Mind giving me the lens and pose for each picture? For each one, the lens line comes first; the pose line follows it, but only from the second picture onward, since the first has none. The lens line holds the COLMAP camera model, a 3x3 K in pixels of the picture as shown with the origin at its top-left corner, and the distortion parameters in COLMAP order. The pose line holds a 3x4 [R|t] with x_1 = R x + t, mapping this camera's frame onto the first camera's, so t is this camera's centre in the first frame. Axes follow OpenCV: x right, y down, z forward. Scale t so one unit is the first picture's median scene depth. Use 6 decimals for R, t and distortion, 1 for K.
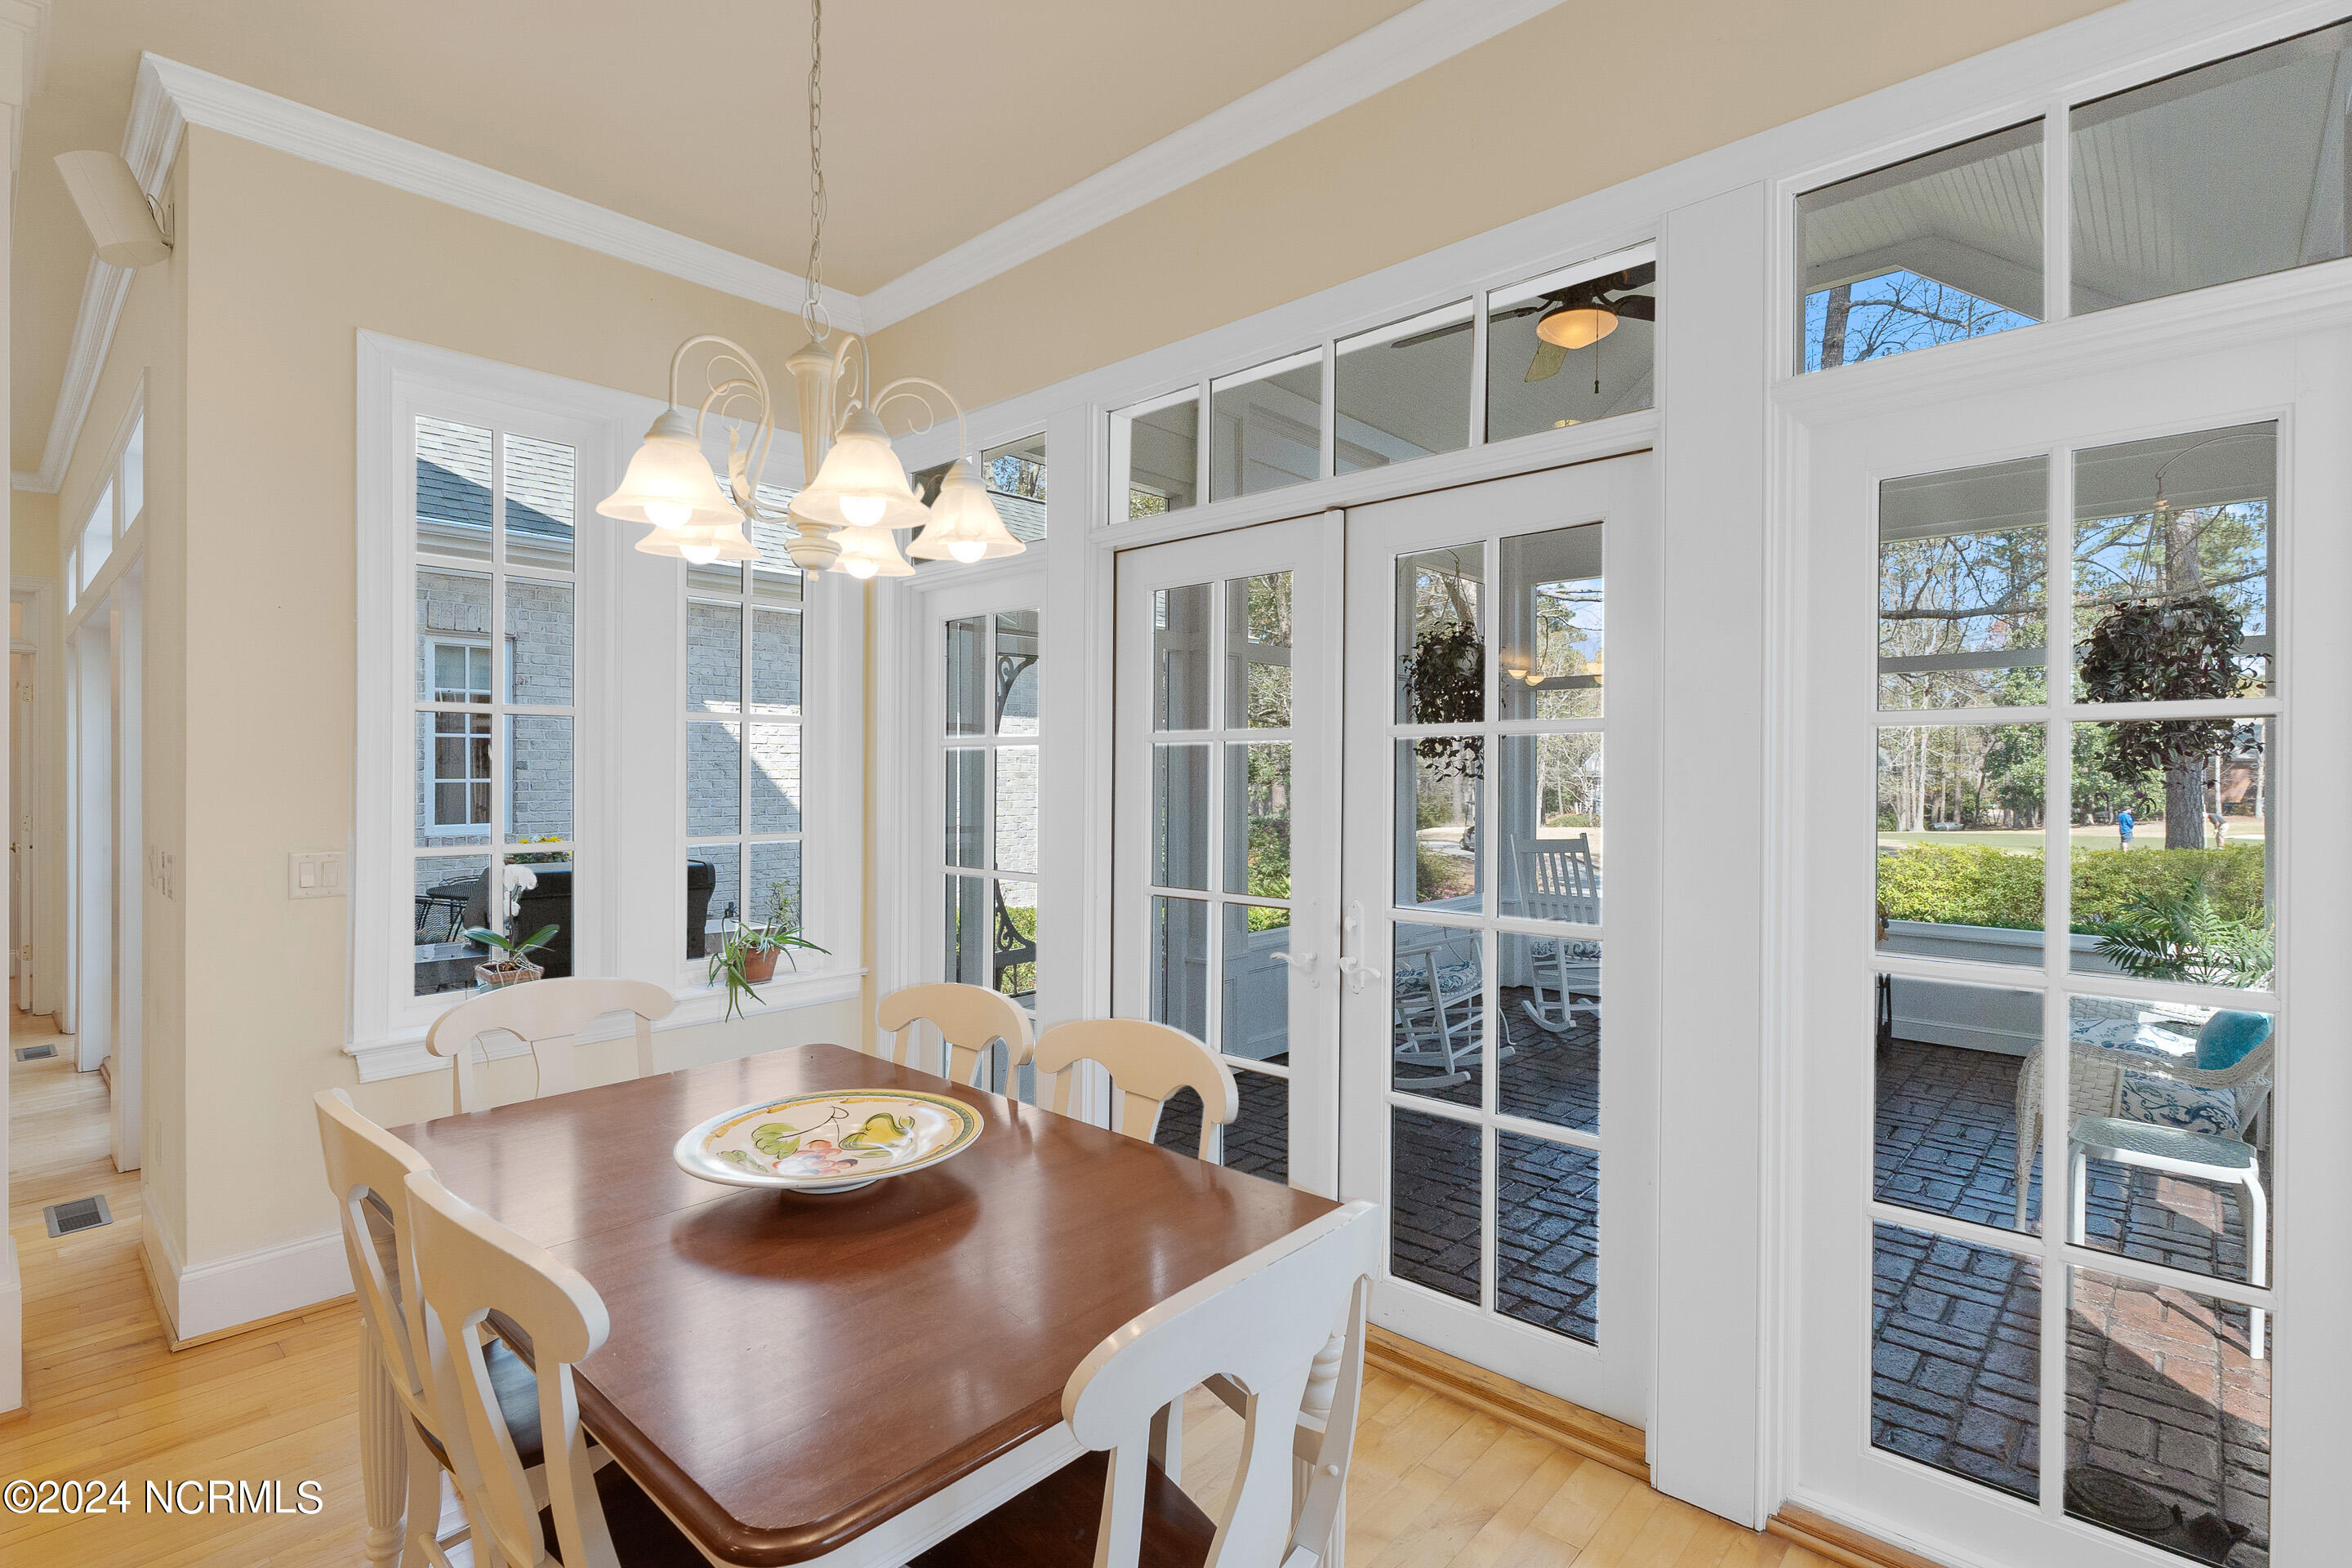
lens RADIAL K [[1127.4, 0, 1185.6], [0, 1127.4, 797.2], [0, 0, 1]] dist [0.004728, 0.000943]
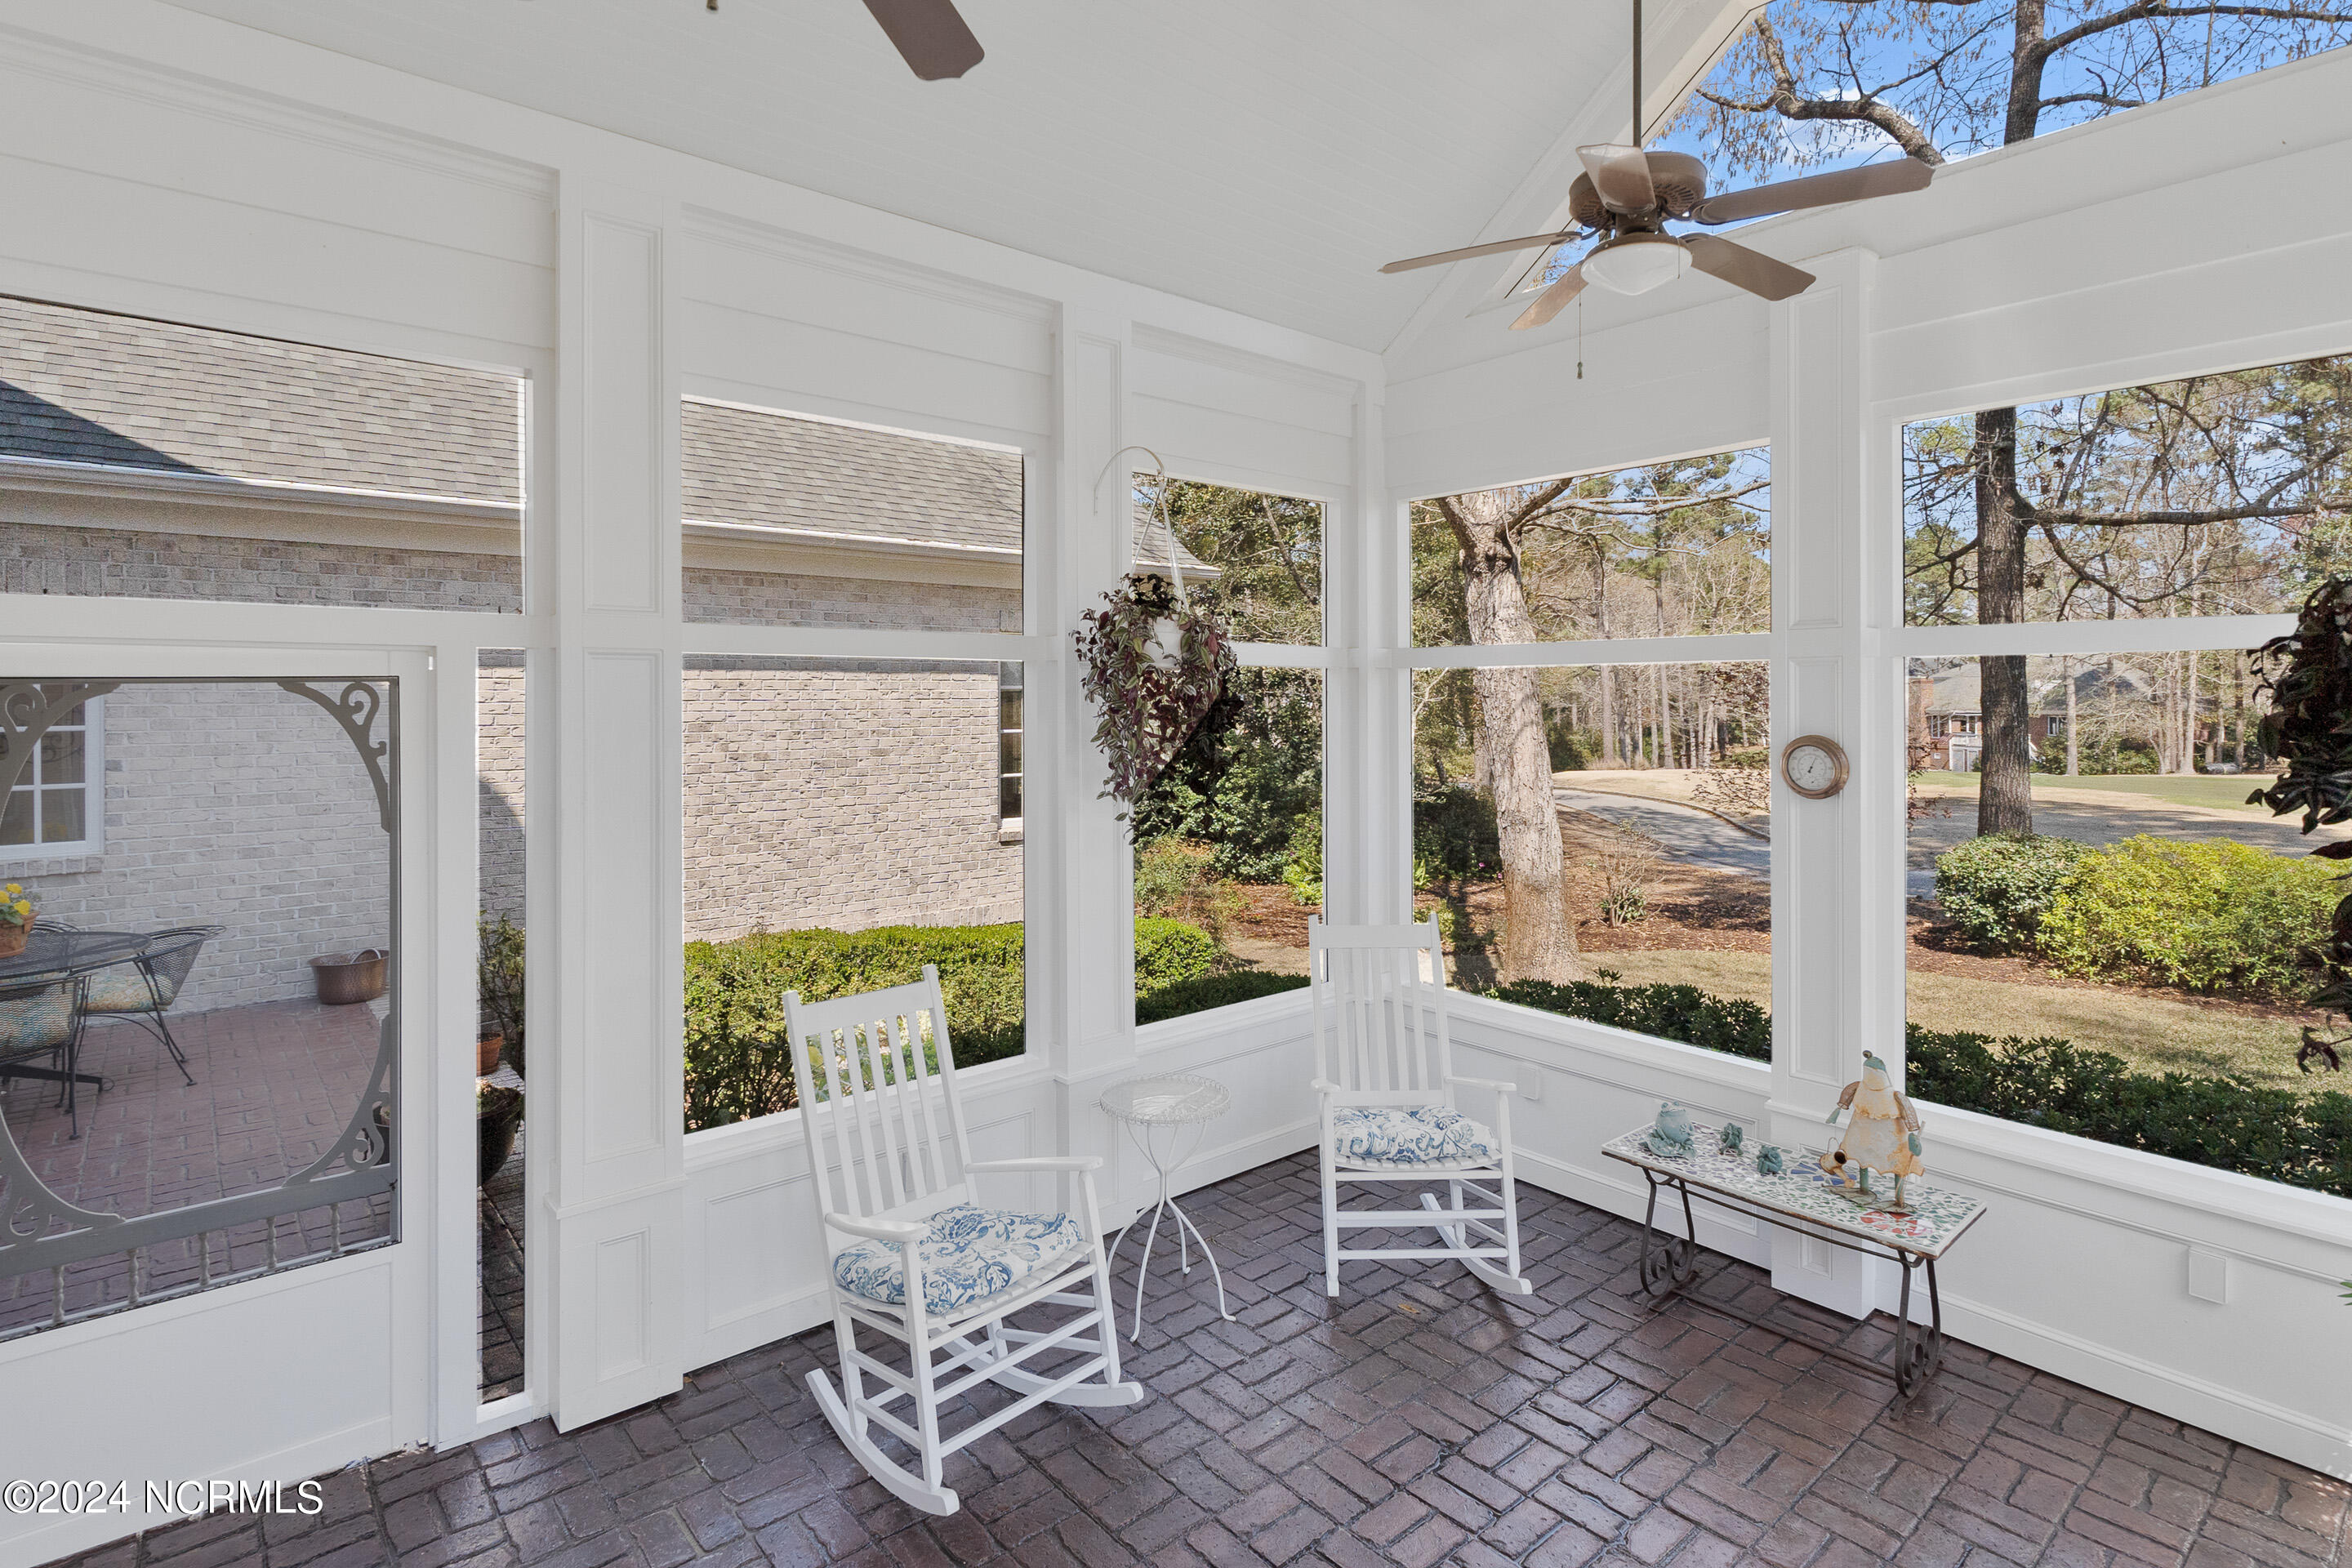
lens RADIAL K [[1127.4, 0, 1267.0], [0, 1127.4, 701.5], [0, 0, 1]] dist [0.004728, 0.000943]
pose [[0.992375, -0.004344, -0.123178, 0.176722], [0.003434, 0.999965, -0.007596, -0.039024], [0.123207, 0.007115, 0.992356, 0.203682]]
